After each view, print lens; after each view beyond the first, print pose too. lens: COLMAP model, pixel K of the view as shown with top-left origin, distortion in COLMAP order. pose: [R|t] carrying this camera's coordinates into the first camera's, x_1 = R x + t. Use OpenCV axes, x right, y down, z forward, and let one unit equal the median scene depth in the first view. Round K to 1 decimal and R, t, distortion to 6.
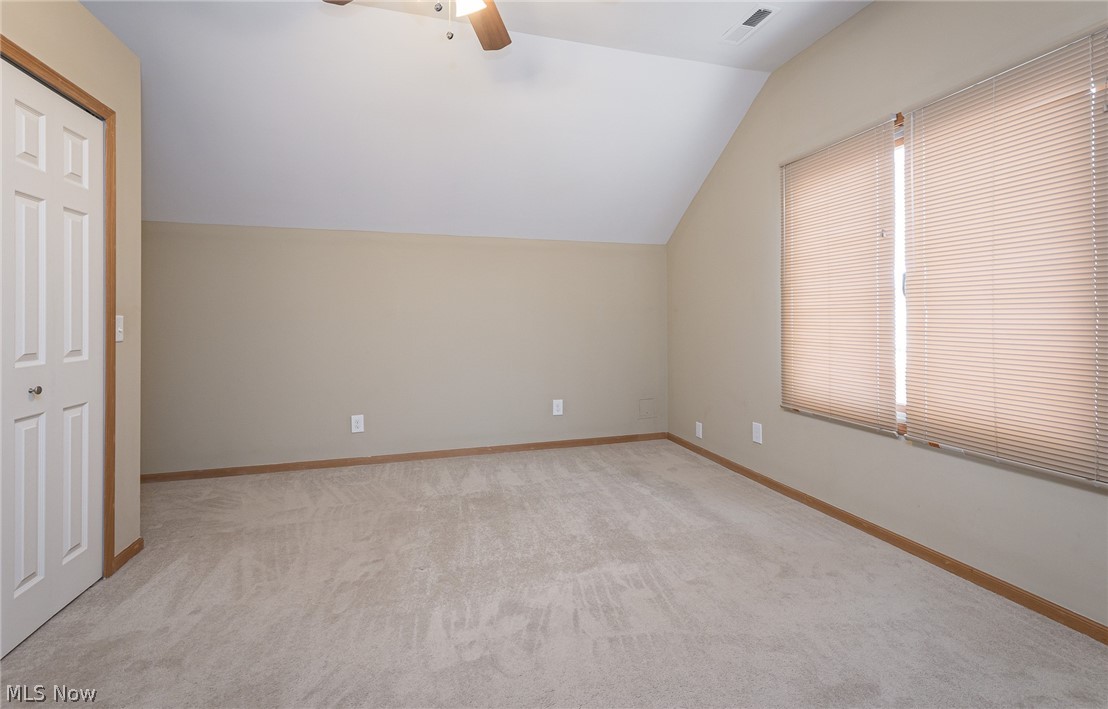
lens RADIAL K [[498.1, 0, 555.8], [0, 498.1, 314.9], [0, 0, 1]] dist [0.001787, 0.000535]
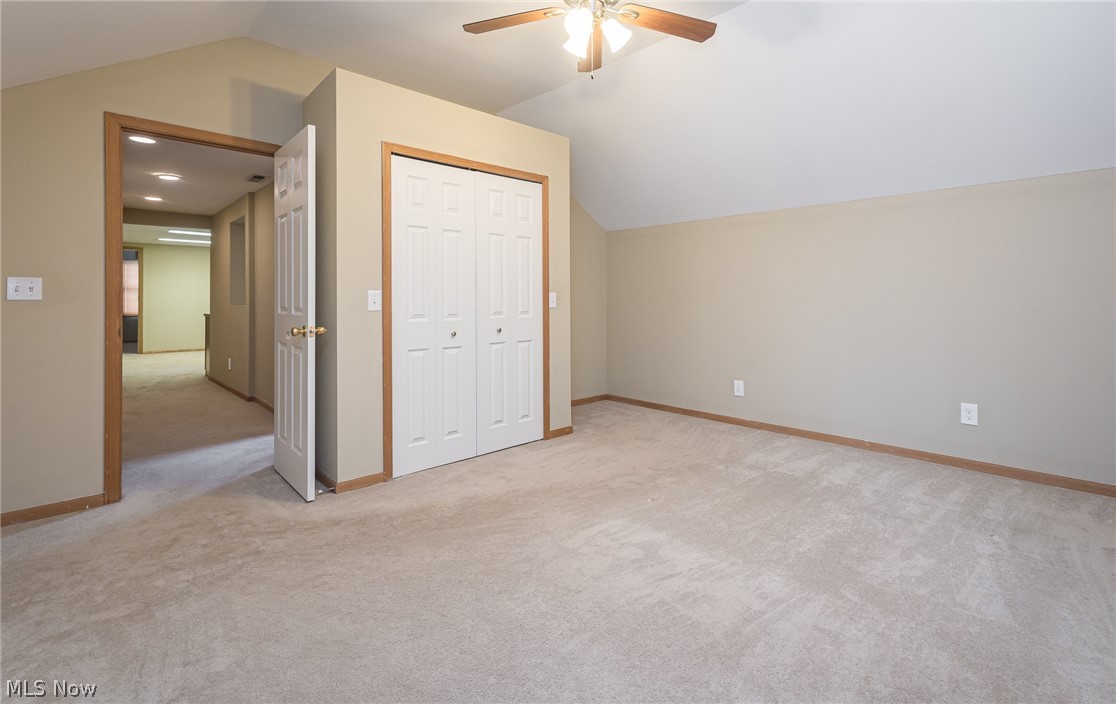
lens RADIAL K [[484.0, 0, 558.8], [0, 484.0, 292.2], [0, 0, 1]] dist [0.000638, 0.000212]
pose [[0.466657, -0.005257, -0.884423, 0.635279], [0.008972, 0.999959, -0.001210, 0.001990], [0.884393, -0.007371, 0.466685, 0.237232]]
